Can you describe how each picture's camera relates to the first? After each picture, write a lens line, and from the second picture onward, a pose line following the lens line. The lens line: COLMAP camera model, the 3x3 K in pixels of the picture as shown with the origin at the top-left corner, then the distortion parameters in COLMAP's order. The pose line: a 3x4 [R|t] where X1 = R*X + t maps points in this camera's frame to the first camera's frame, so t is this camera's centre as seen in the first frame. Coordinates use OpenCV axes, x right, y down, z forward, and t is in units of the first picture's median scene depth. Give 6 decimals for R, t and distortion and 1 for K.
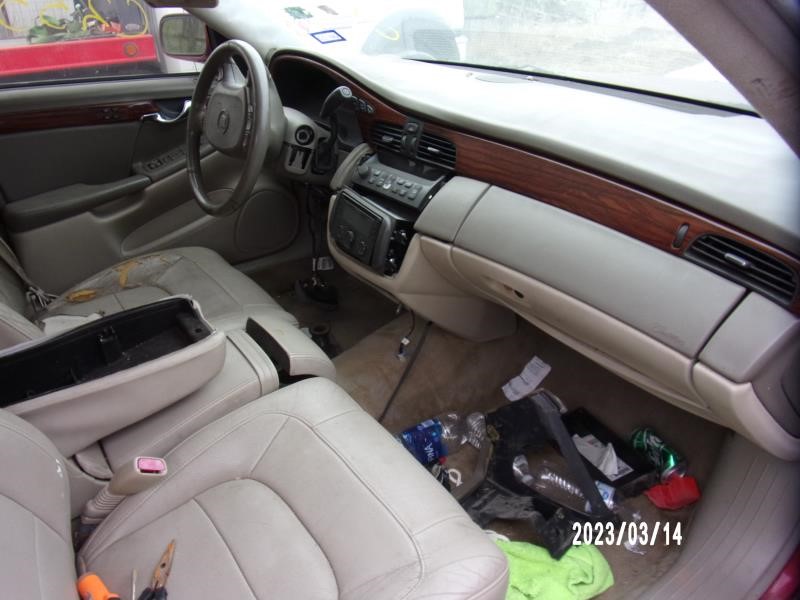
lens RADIAL K [[595.2, 0, 400.0], [0, 595.2, 300.0], [0, 0, 1]] dist [-0.015033, -0.001307]
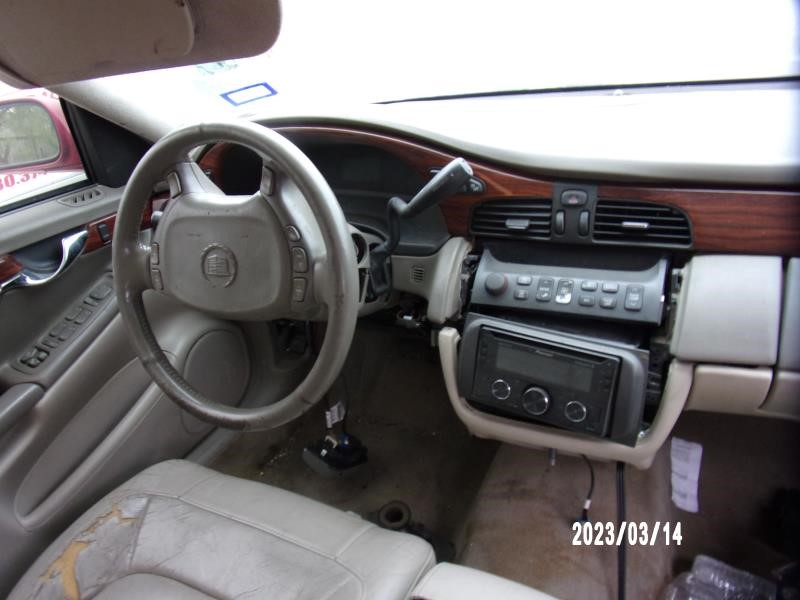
lens RADIAL K [[599.0, 0, 400.0], [0, 599.0, 300.0], [0, 0, 1]] dist [0.001871, 0.001243]
pose [[0.898057, -0.291211, 0.329680, -0.367723], [0.308198, 0.951322, 0.000777, -0.234709], [-0.313858, 0.100908, 0.944092, 0.452141]]
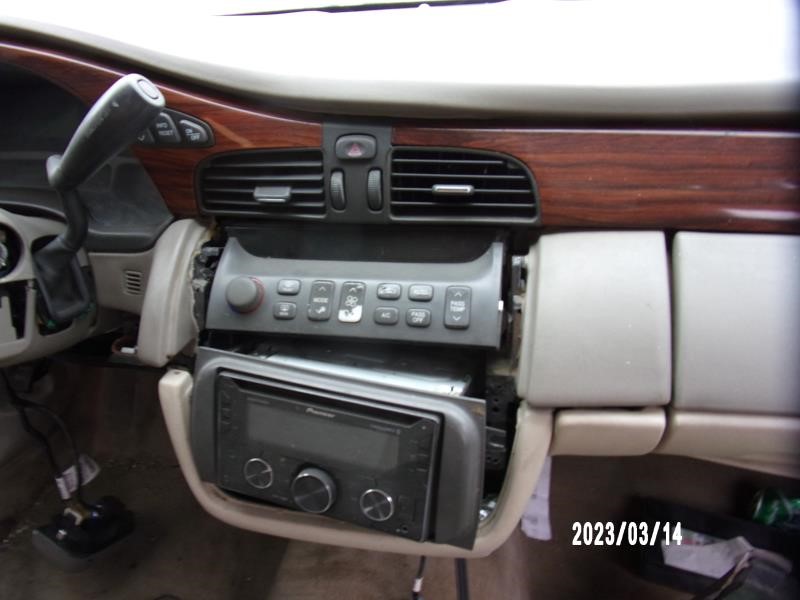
lens RADIAL K [[595.2, 0, 400.0], [0, 595.2, 300.0], [0, 0, 1]] dist [-0.015033, -0.001307]
pose [[0.765690, -0.373376, 0.523744, -0.185642], [0.361755, 0.923260, 0.129320, -0.229258], [-0.531837, 0.090448, 0.842002, 0.644577]]
